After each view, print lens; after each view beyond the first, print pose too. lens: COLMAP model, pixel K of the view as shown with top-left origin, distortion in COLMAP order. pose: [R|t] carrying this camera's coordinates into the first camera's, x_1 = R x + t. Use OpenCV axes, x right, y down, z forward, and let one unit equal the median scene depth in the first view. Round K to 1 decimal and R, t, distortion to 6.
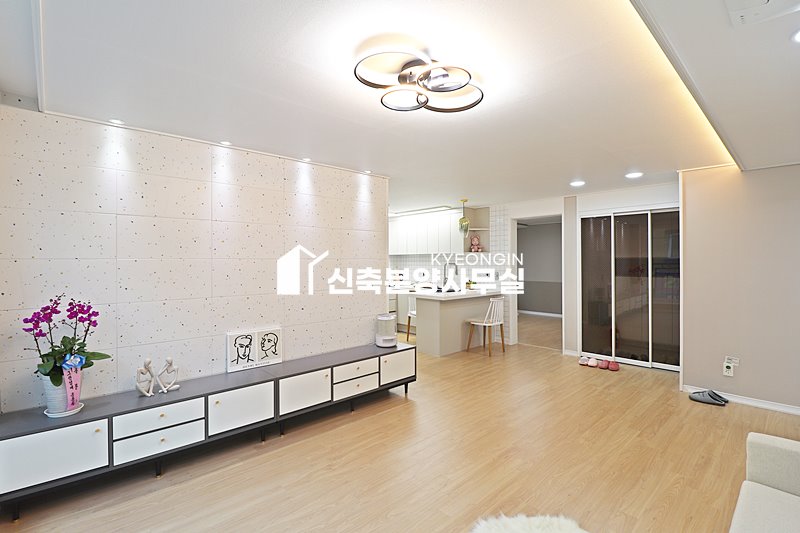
lens RADIAL K [[368.2, 0, 404.9], [0, 368.2, 263.0], [0, 0, 1]] dist [-0.005231, -0.010531]
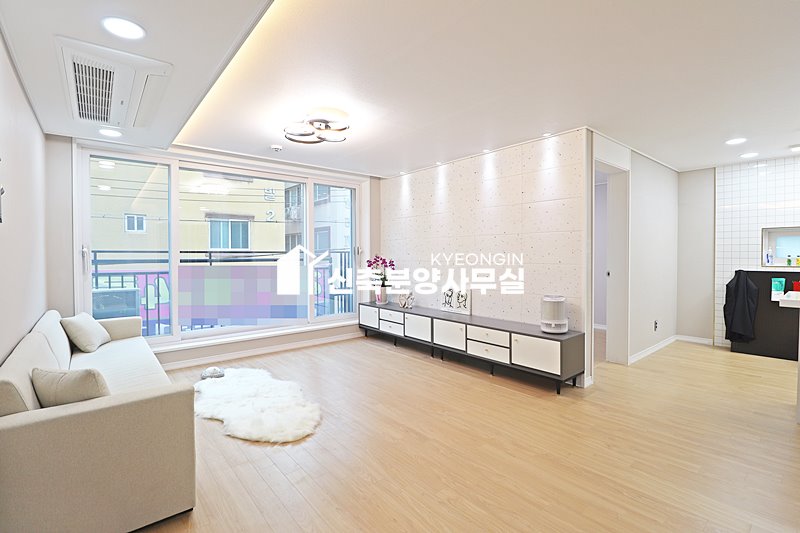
lens RADIAL K [[368.2, 0, 401.3], [0, 368.2, 263.0], [0, 0, 1]] dist [-0.005231, -0.010531]
pose [[-0.049245, 0.025904, -0.998451, 1.007013], [-0.004121, 0.999650, 0.026138, 0.053390], [0.998778, 0.005402, -0.049121, 0.846944]]
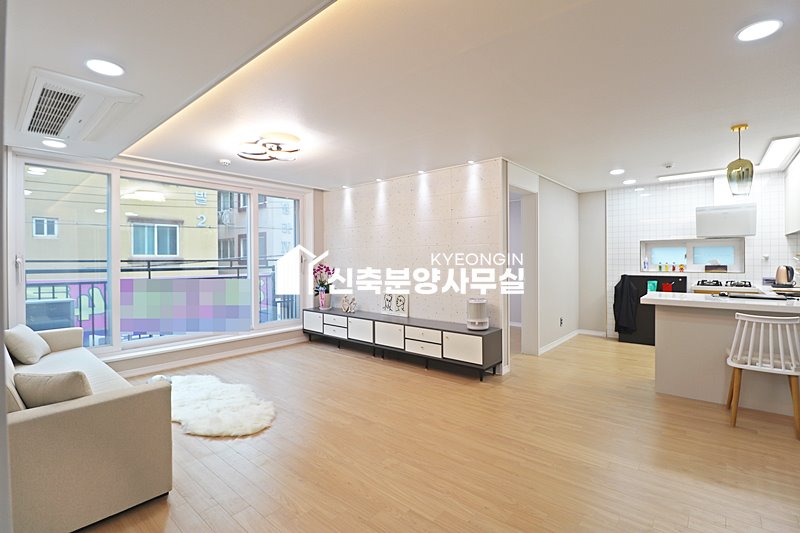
lens RADIAL K [[368.2, 0, 401.2], [0, 368.2, 264.2], [0, 0, 1]] dist [-0.005231, -0.010531]
pose [[0.119548, 0.014961, -0.992716, 1.139898], [-0.002692, 0.999888, 0.014745, 0.039850], [0.992825, 0.000910, 0.119575, 0.827118]]
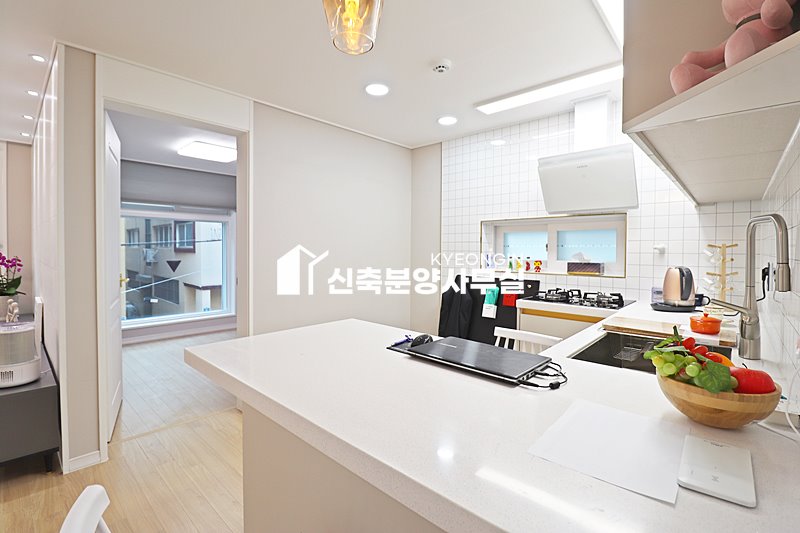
lens RADIAL K [[368.2, 0, 402.8], [0, 368.2, 255.5], [0, 0, 1]] dist [-0.005231, -0.010531]
pose [[0.084054, 0.017226, -0.996312, 0.603731], [-0.015844, 0.999747, 0.015949, 0.038920], [0.996335, 0.014445, 0.084306, 1.837641]]
